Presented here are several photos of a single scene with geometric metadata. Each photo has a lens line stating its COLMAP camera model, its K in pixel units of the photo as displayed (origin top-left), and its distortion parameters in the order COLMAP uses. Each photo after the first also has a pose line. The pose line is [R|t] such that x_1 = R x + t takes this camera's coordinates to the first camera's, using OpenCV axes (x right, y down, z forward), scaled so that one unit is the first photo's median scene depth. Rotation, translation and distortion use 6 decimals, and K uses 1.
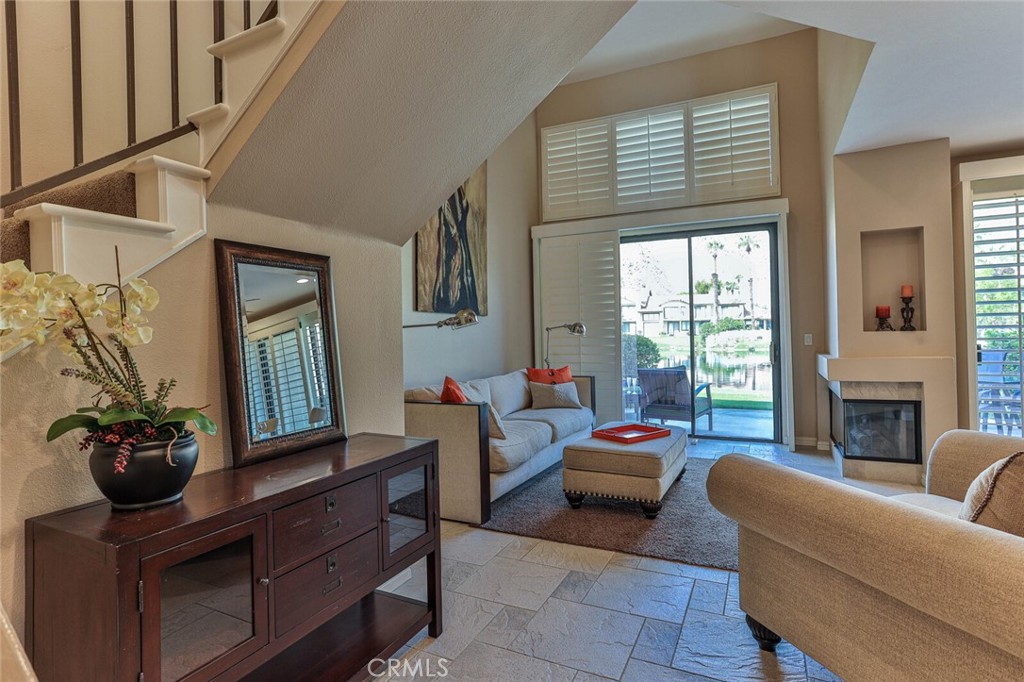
lens RADIAL K [[518.8, 0, 510.3], [0, 518.8, 329.3], [0, 0, 1]] dist [-0.051667, 0.026821]
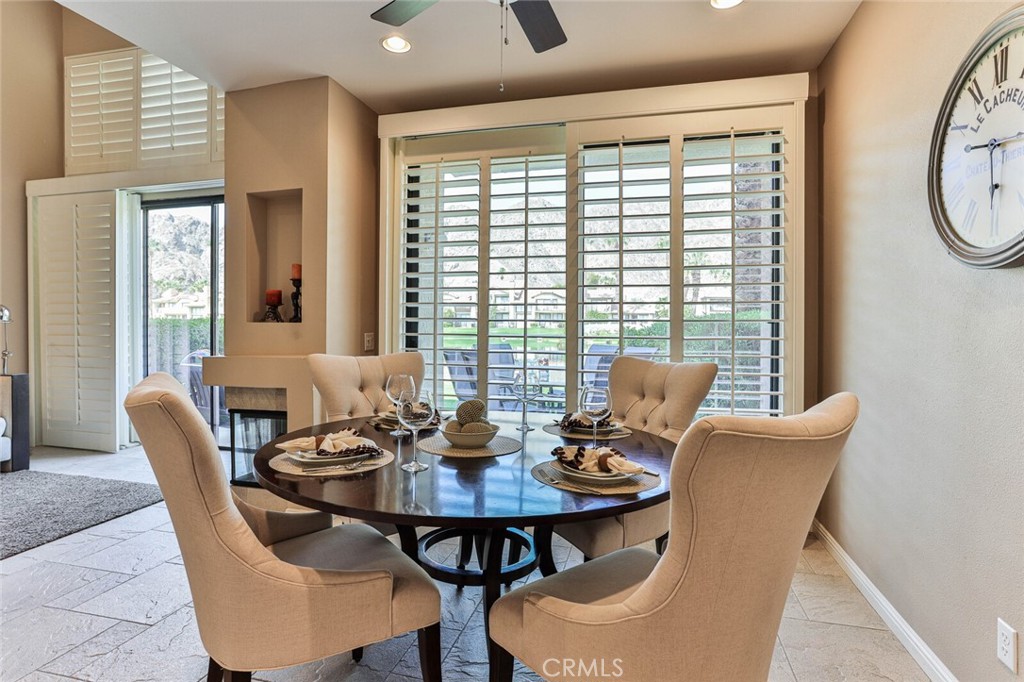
lens RADIAL K [[518.8, 0, 510.3], [0, 518.8, 329.3], [0, 0, 1]] dist [-0.051667, 0.026821]
pose [[0.980011, 0.019274, 0.198008, 0.920688], [-0.023196, 0.999578, 0.017506, -0.007956], [-0.197587, -0.021749, 0.980044, 0.158764]]
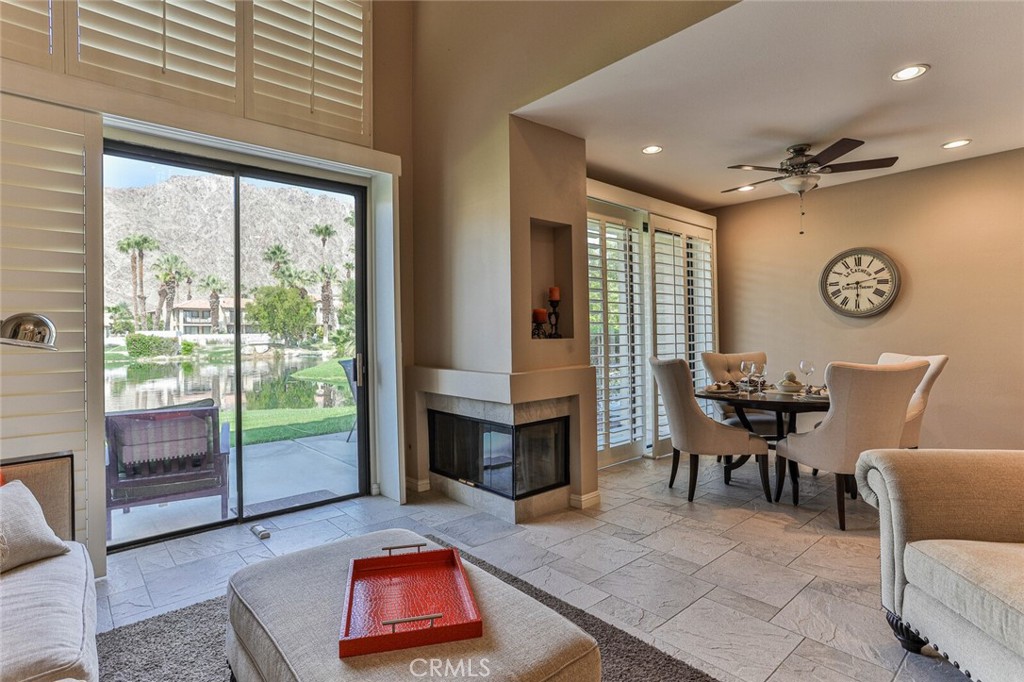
lens RADIAL K [[518.8, 0, 510.3], [0, 518.8, 329.3], [0, 0, 1]] dist [-0.051667, 0.026821]
pose [[0.380186, 0.020354, 0.924686, -0.086728], [-0.002862, 0.999779, -0.020830, 0.005699], [-0.924906, 0.005273, 0.380160, 0.707064]]
